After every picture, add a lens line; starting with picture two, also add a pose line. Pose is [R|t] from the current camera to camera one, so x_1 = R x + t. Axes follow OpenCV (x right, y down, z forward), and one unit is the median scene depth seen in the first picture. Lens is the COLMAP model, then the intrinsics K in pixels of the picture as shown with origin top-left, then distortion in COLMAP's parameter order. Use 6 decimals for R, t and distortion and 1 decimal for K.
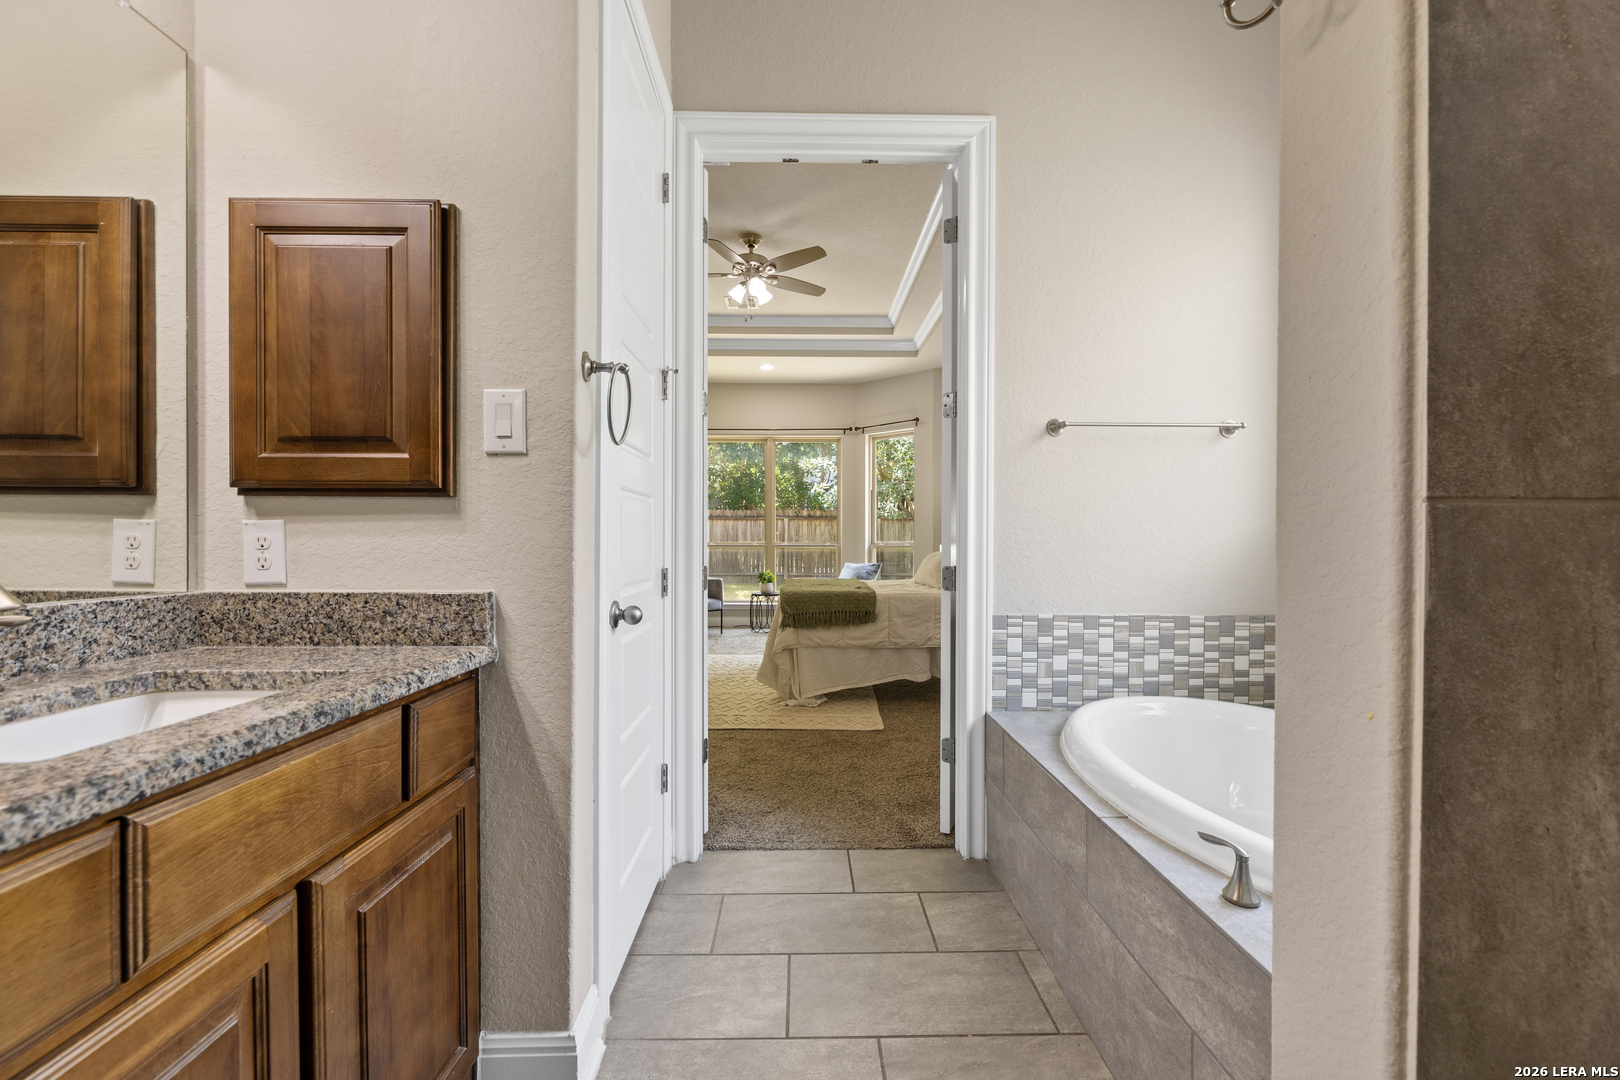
lens RADIAL K [[674.9, 0, 809.5], [0, 674.9, 544.1], [0, 0, 1]] dist [-0.000176, -0.000091]
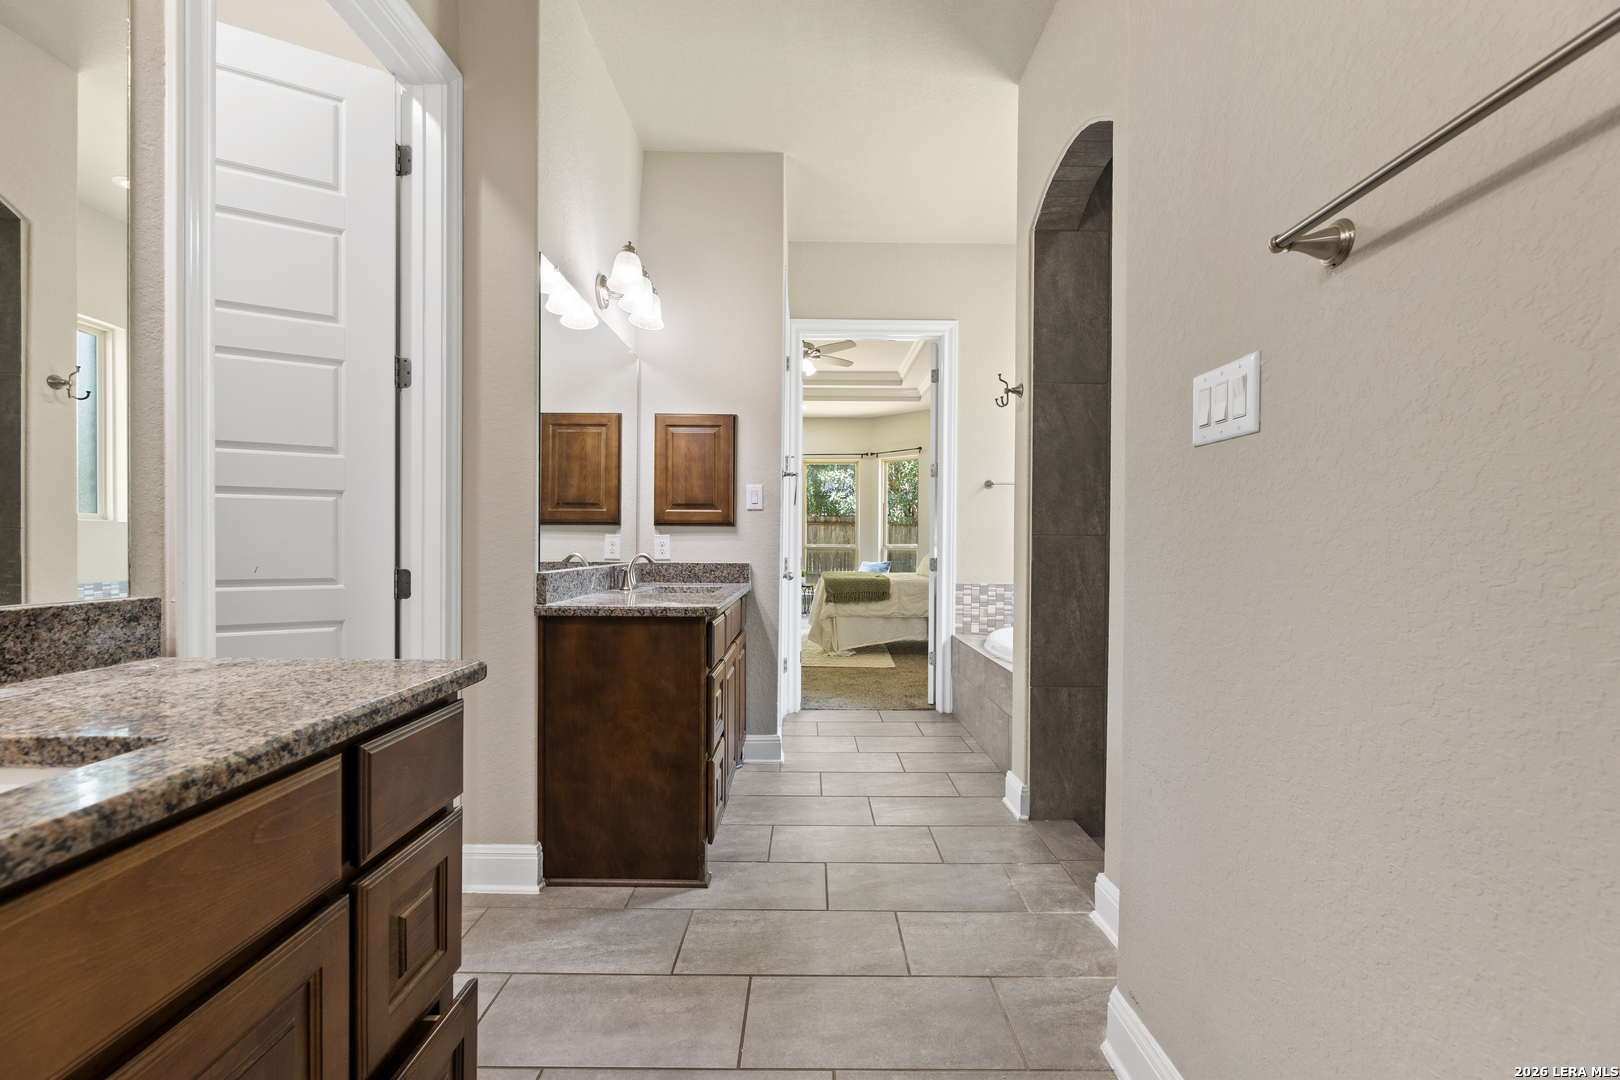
lens RADIAL K [[674.9, 0, 808.7], [0, 674.9, 545.2], [0, 0, 1]] dist [-0.000176, -0.000091]
pose [[0.999937, 0.004685, -0.010222, -0.118715], [-0.004700, 0.999988, -0.001501, 0.002948], [0.010214, 0.001549, 0.999947, -0.874725]]
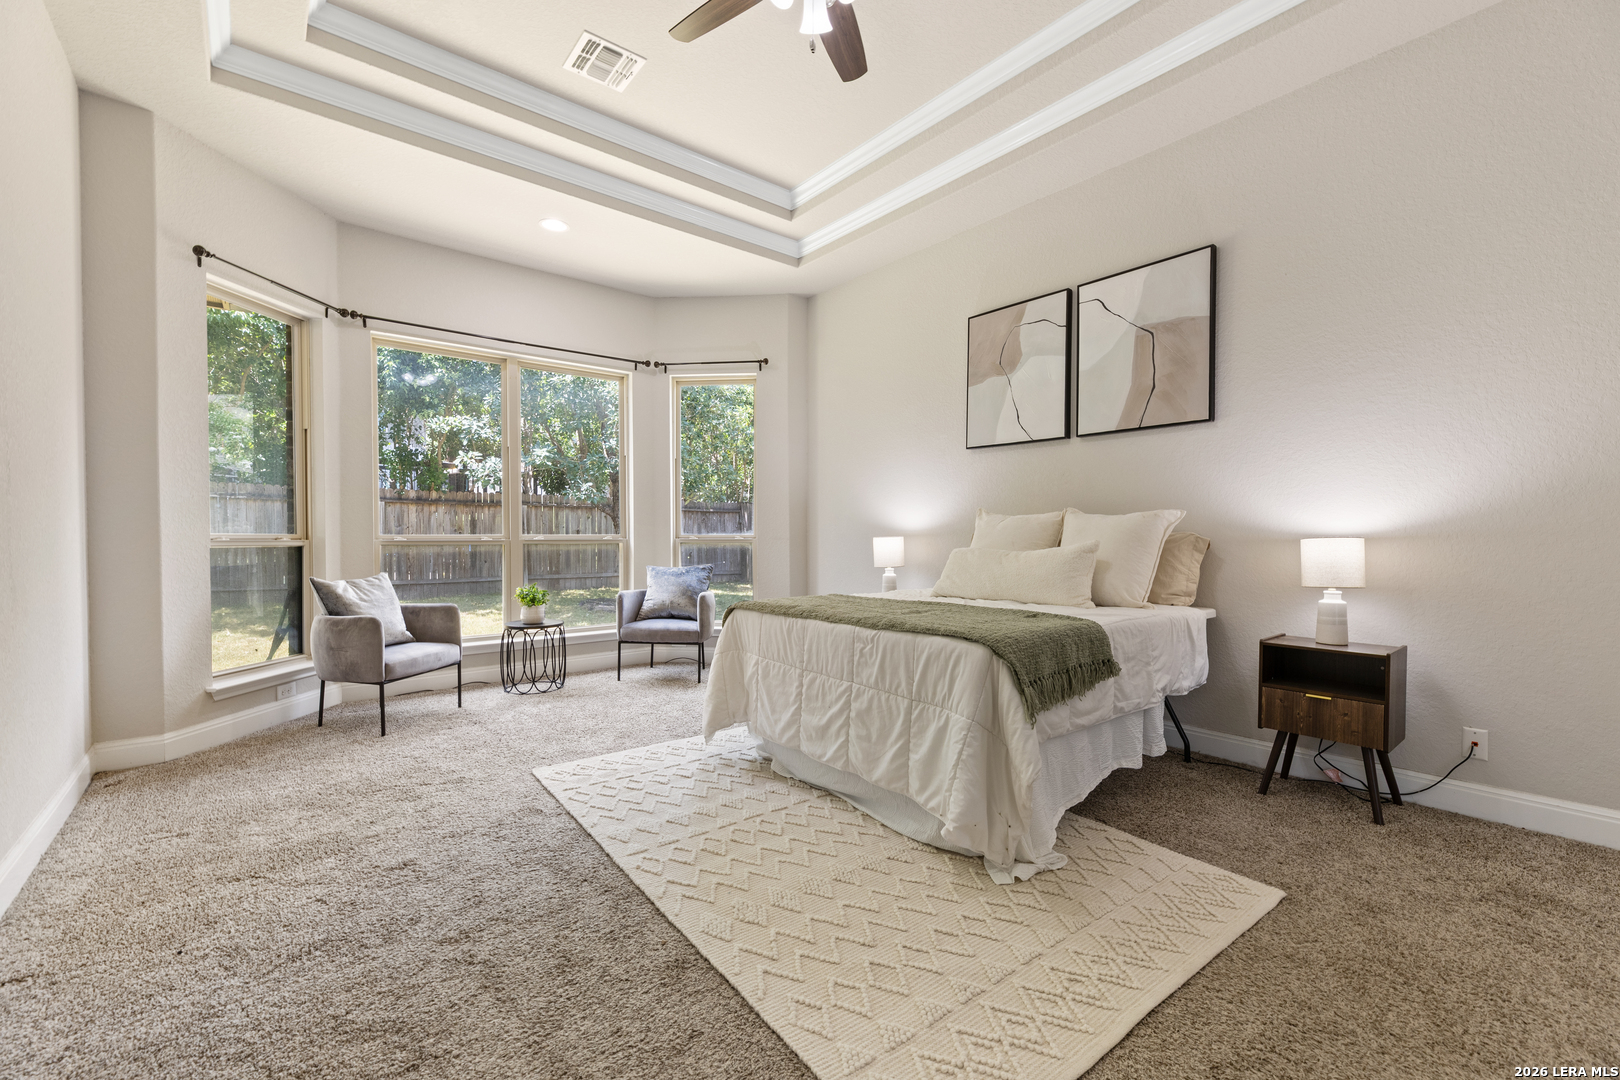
lens RADIAL K [[674.9, 0, 805.1], [0, 674.9, 543.9], [0, 0, 1]] dist [-0.000176, -0.000091]
pose [[0.788596, -0.006988, 0.614872, -0.791838], [0.002062, 0.999960, 0.008720, 0.005737], [-0.614908, -0.005608, 0.788579, 1.329235]]
